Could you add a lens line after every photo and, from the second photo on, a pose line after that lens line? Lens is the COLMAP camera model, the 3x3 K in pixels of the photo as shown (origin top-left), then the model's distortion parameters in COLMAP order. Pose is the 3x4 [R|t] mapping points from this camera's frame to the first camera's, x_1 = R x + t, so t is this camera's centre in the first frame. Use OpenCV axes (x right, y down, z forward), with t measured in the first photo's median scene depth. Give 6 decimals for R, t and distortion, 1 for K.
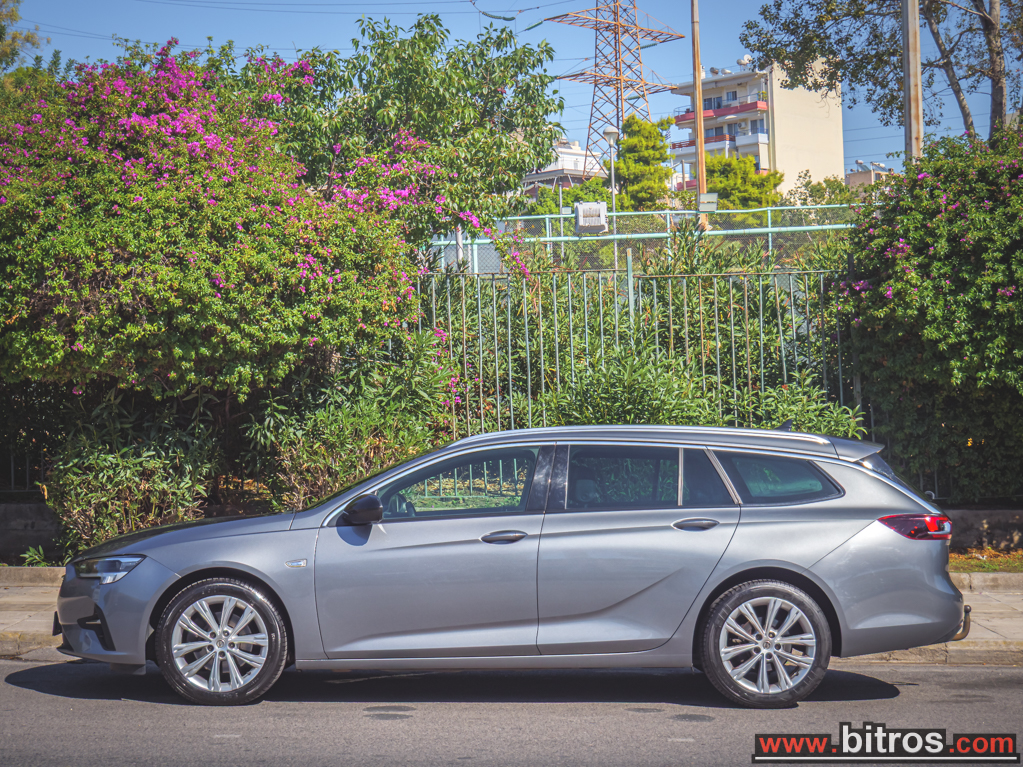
lens RADIAL K [[1853.7, 0, 510.9], [0, 1853.7, 386.2], [0, 0, 1]] dist [0.055598, 0.000000]
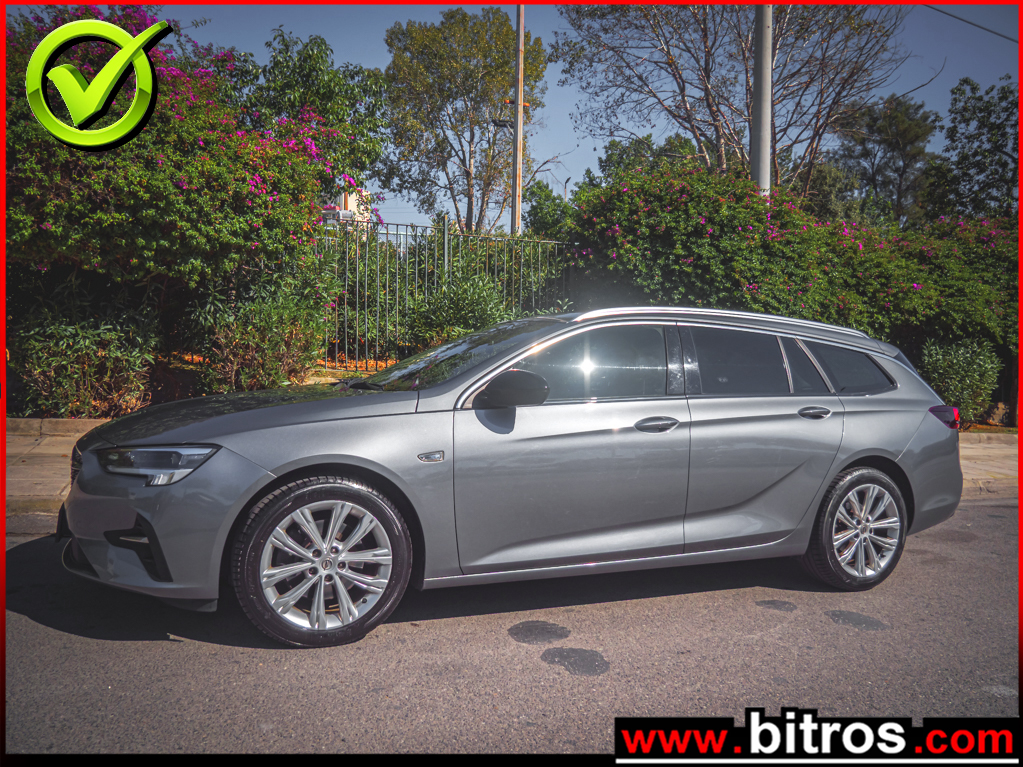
lens RADIAL K [[737.8, 0, 512.3], [0, 737.8, 380.3], [0, 0, 1]] dist [-0.047528, 0.016830]
pose [[0.923582, 0.031758, 0.382083, -0.136329], [-0.057646, 0.996737, 0.056496, 0.030256], [-0.379043, -0.074204, 0.922399, 0.478041]]
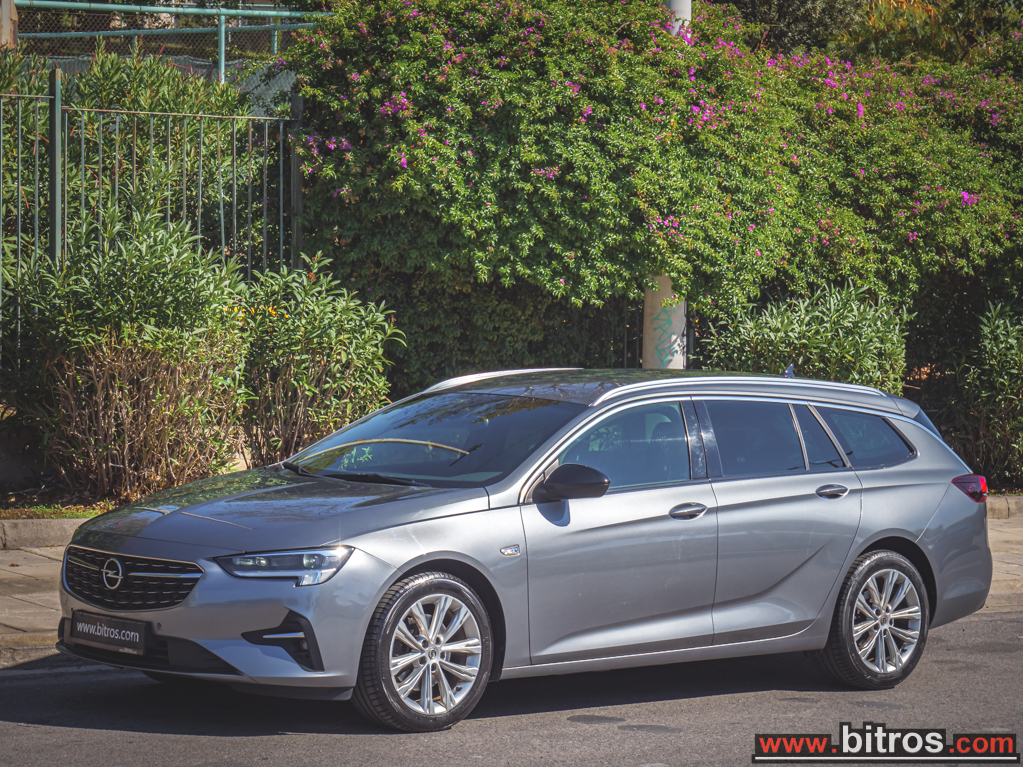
lens RADIAL K [[2810.2, 0, 511.7], [0, 2810.2, 383.3], [0, 0, 1]] dist [-0.062362, 0.000000]
pose [[0.751575, 0.004691, 0.659631, -0.621622], [-0.059584, 0.996370, 0.060804, -0.034636], [-0.656952, -0.085003, 0.749126, 0.061254]]
